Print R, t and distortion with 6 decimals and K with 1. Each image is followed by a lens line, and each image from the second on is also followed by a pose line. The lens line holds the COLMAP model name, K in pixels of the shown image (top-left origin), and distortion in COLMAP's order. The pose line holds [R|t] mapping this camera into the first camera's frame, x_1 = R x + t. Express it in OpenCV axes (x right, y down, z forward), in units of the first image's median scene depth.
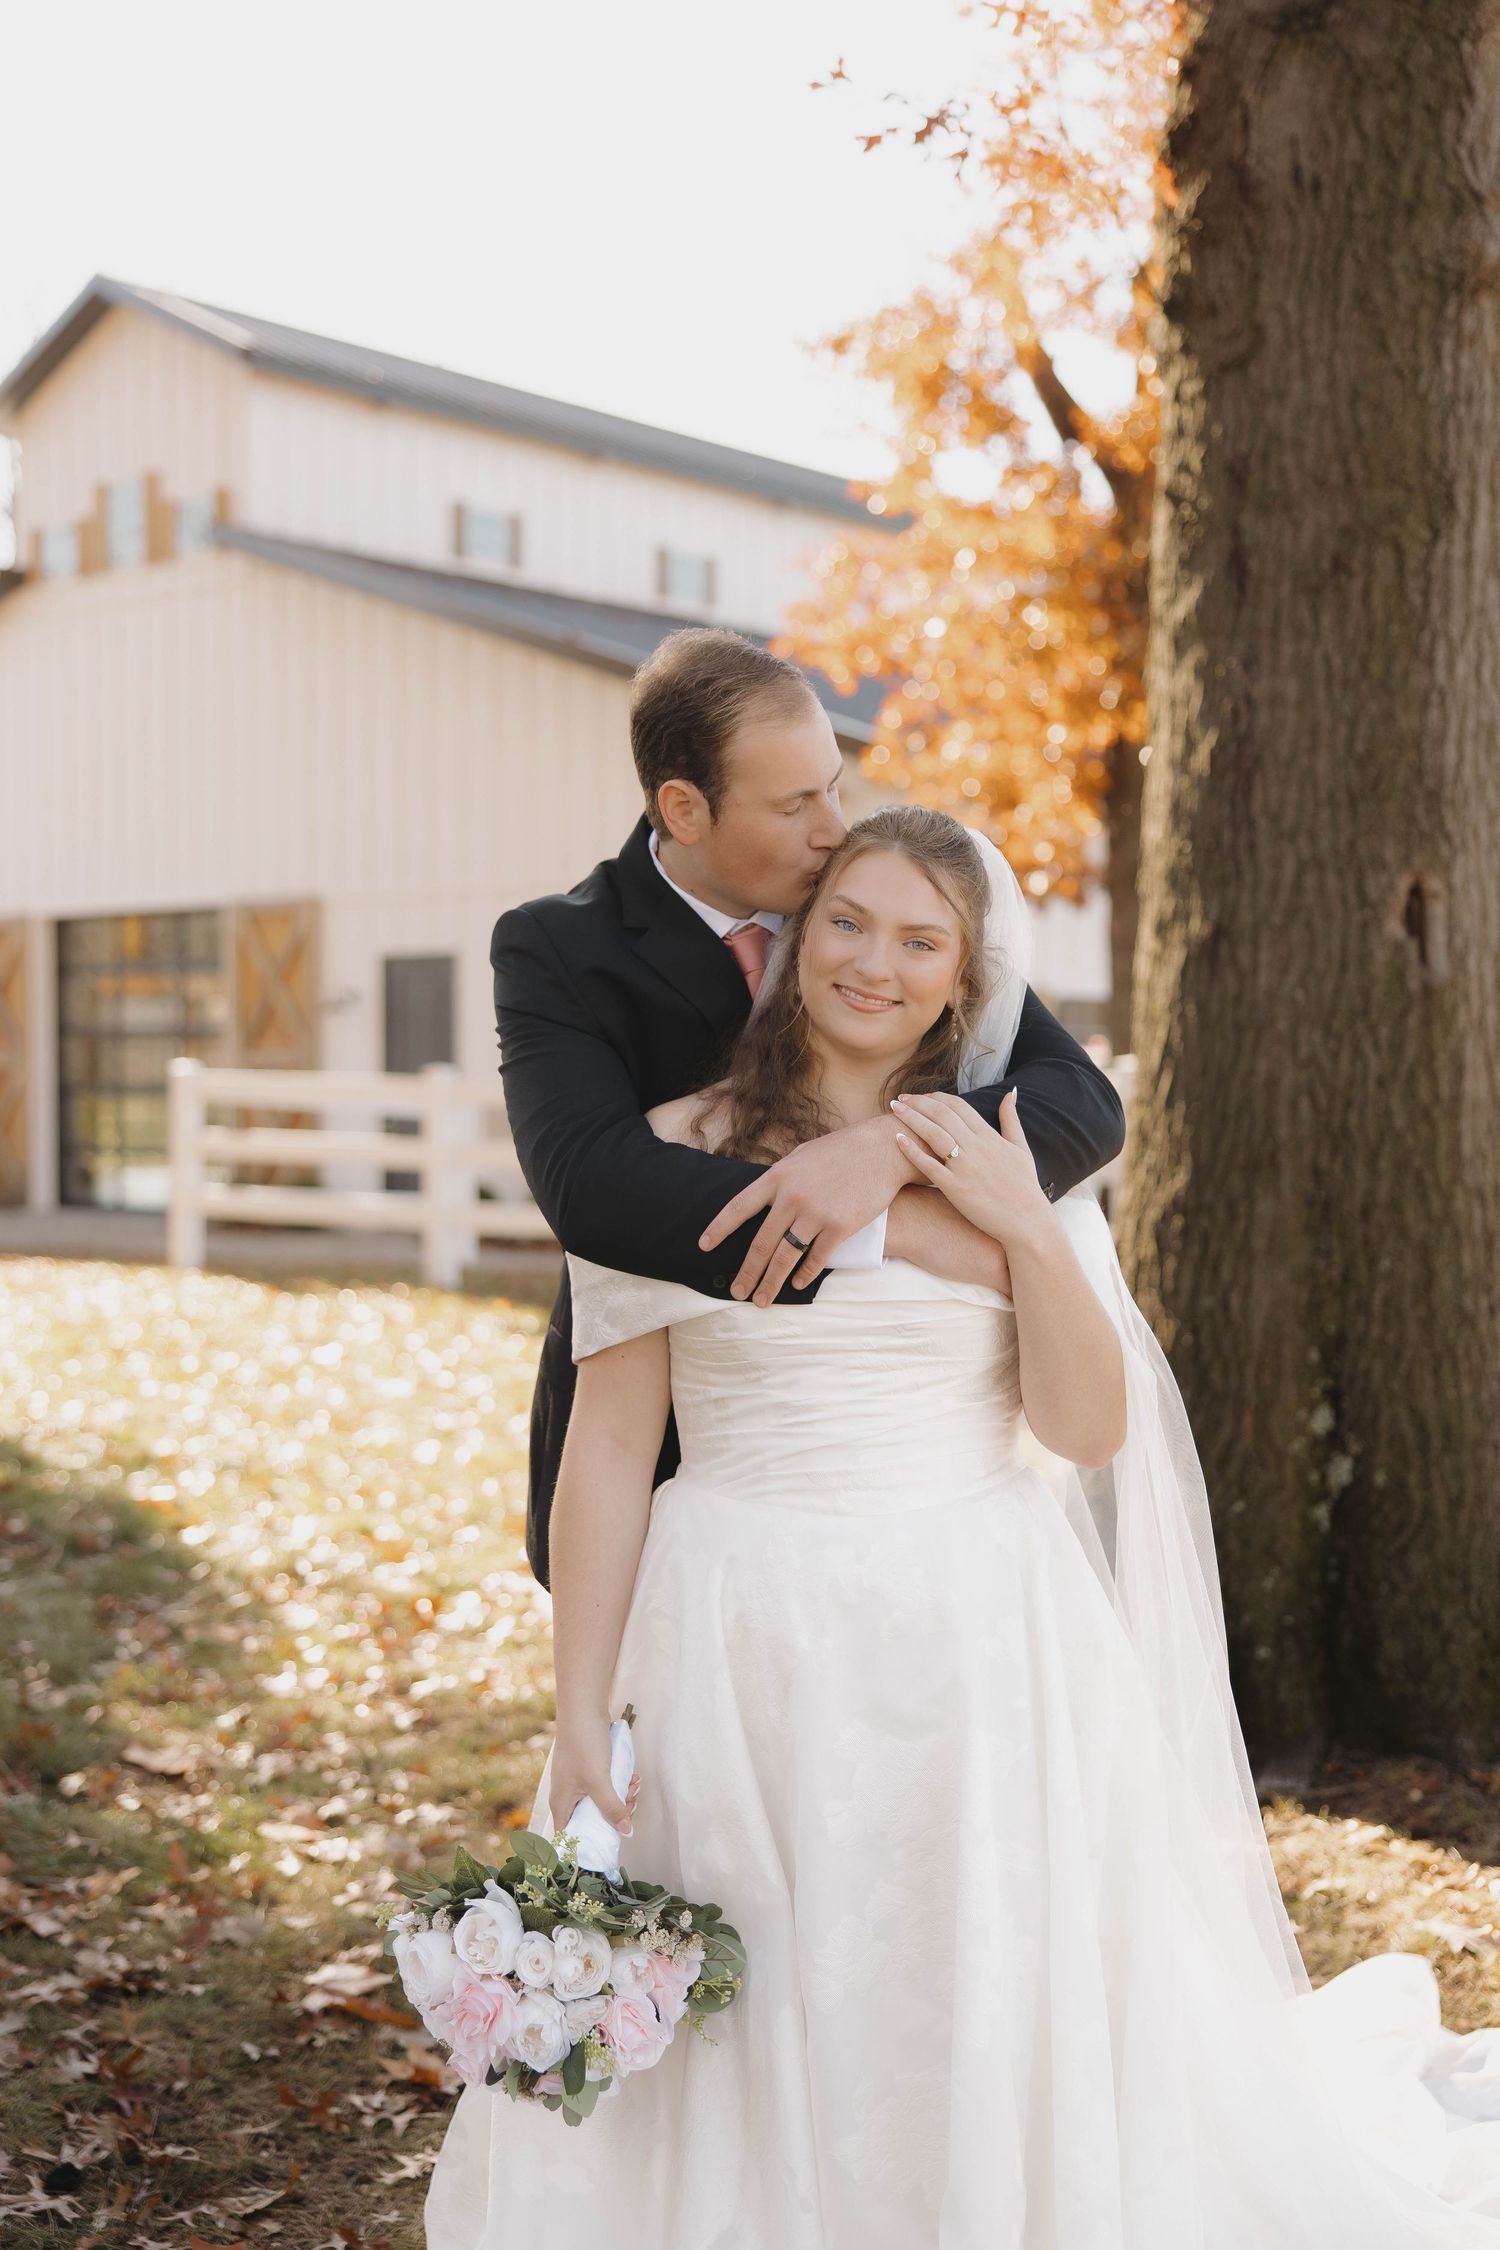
lens RADIAL K [[2746.0, 0, 759.1], [0, 2746.0, 1123.3], [0, 0, 1]] dist [0.006712, 0.000000]
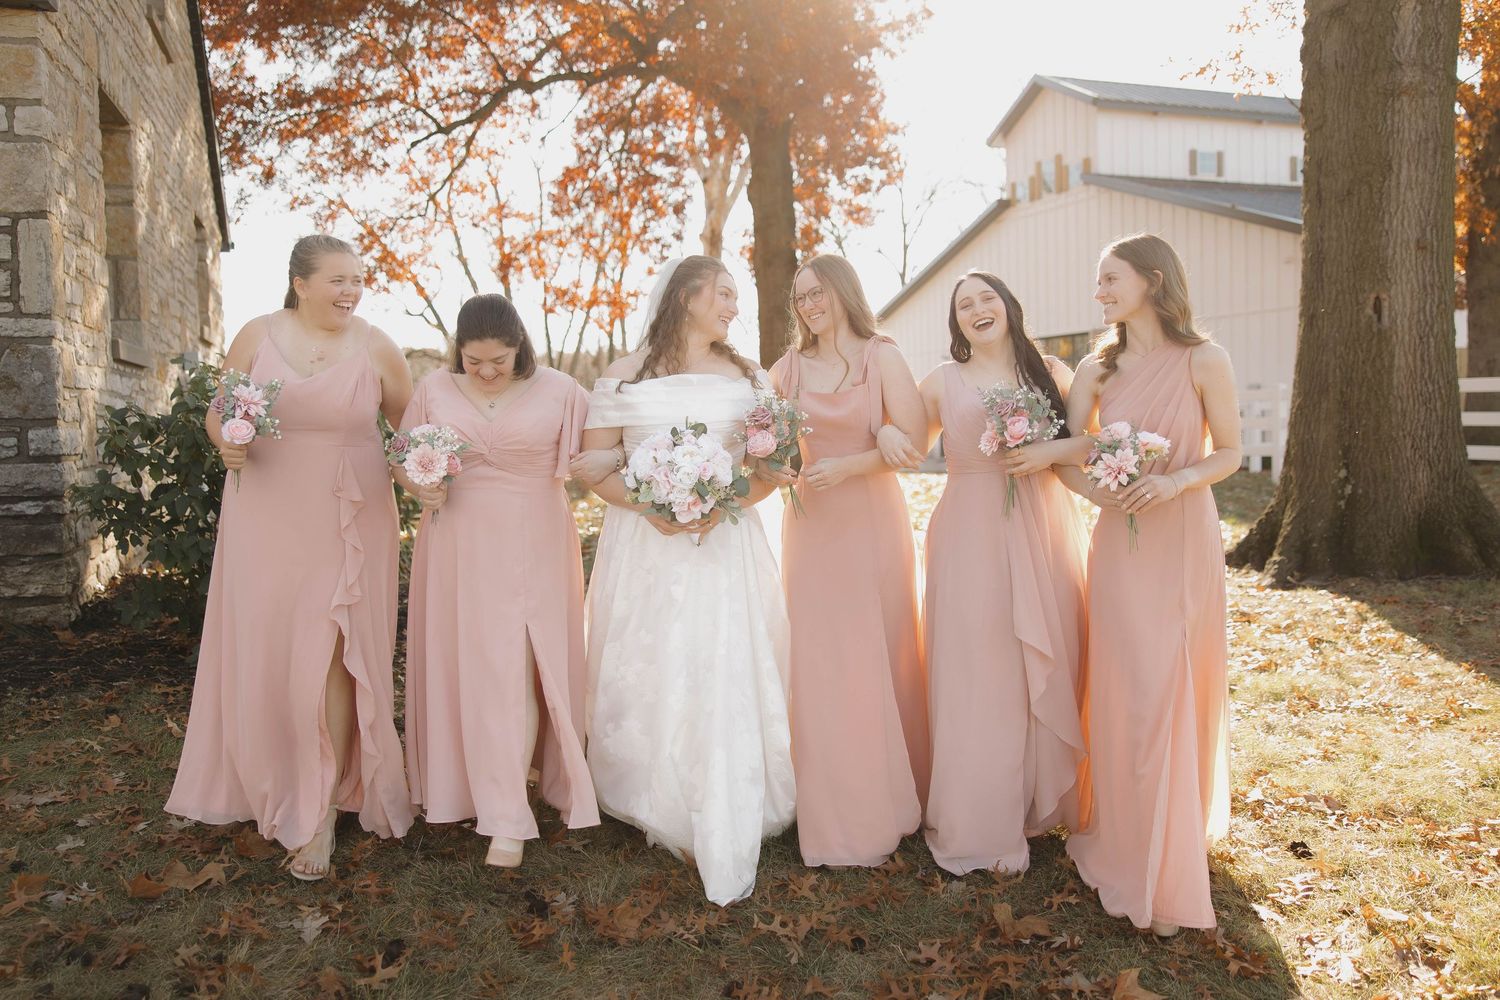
lens RADIAL K [[1253.2, 0, 747.4], [0, 1253.2, 505.3], [0, 0, 1]] dist [-0.019617, 0.010129]
pose [[0.881166, 0.004454, -0.472786, 0.274889], [0.021066, 0.998593, 0.048669, 0.060885], [0.472338, -0.052845, 0.879832, -0.542296]]
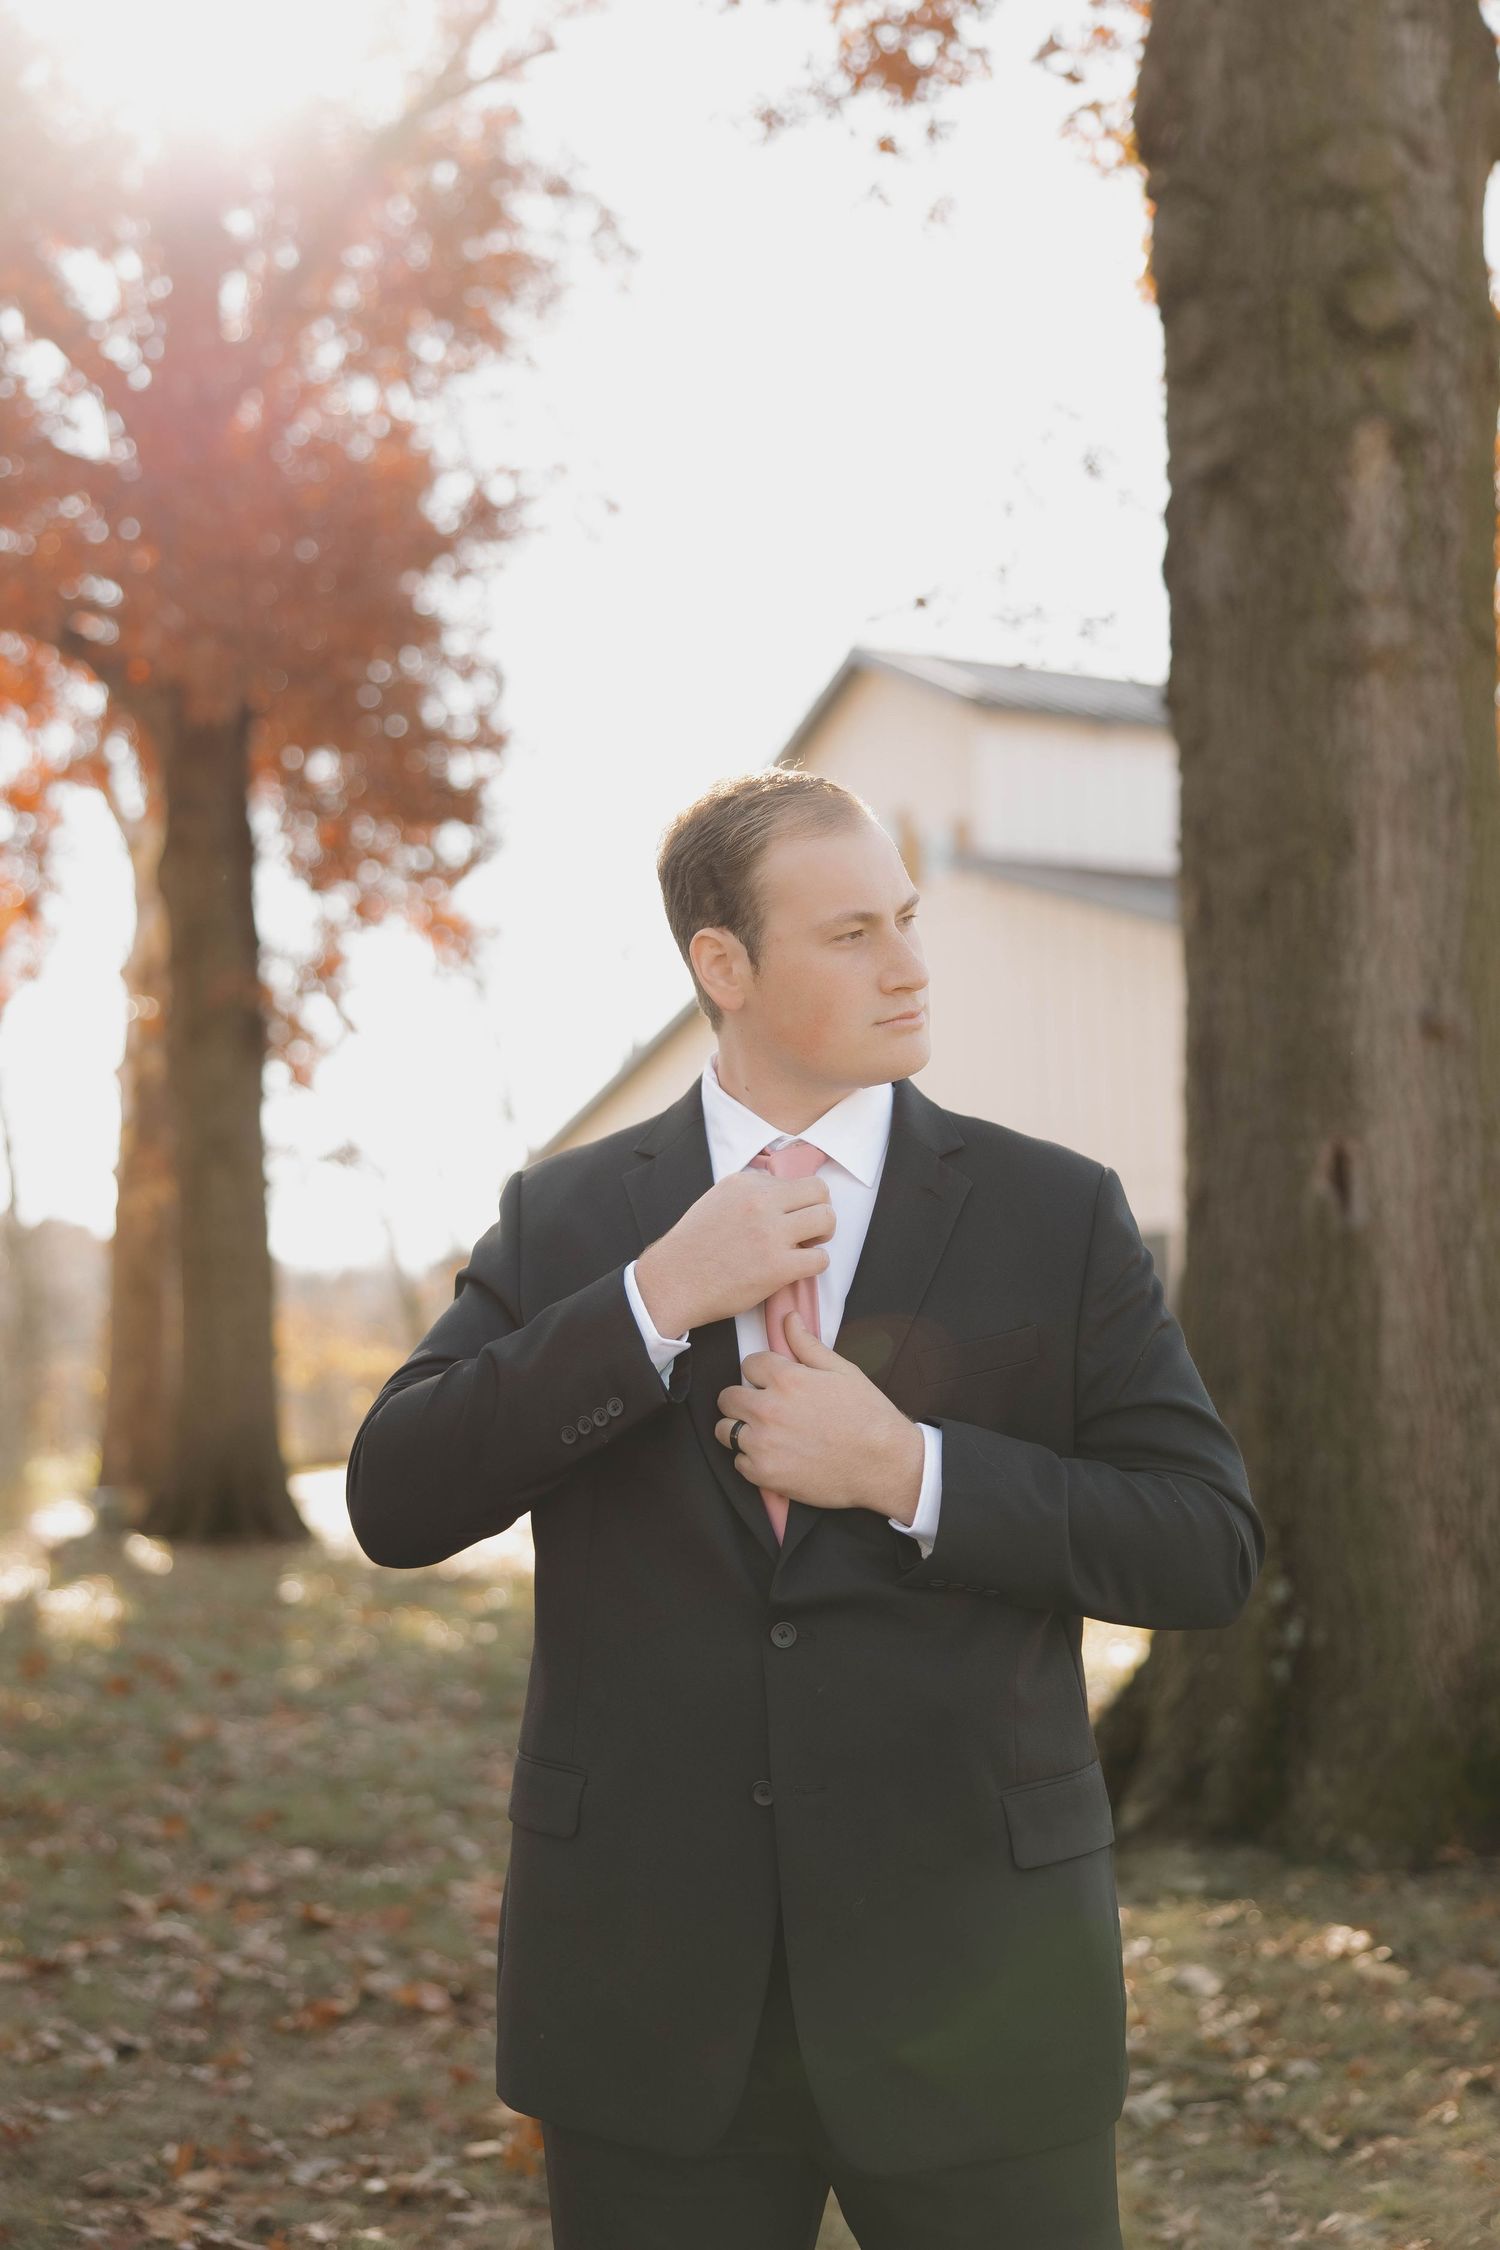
lens RADIAL K [[2745.3, 0, 756.4], [0, 2745.3, 1117.9], [0, 0, 1]] dist [0.023831, 0.000000]
pose [[0.940348, -0.059838, -0.334910, 0.401978], [0.024580, 0.993788, -0.108545, 0.026039], [0.339325, 0.093838, 0.935977, -0.235660]]
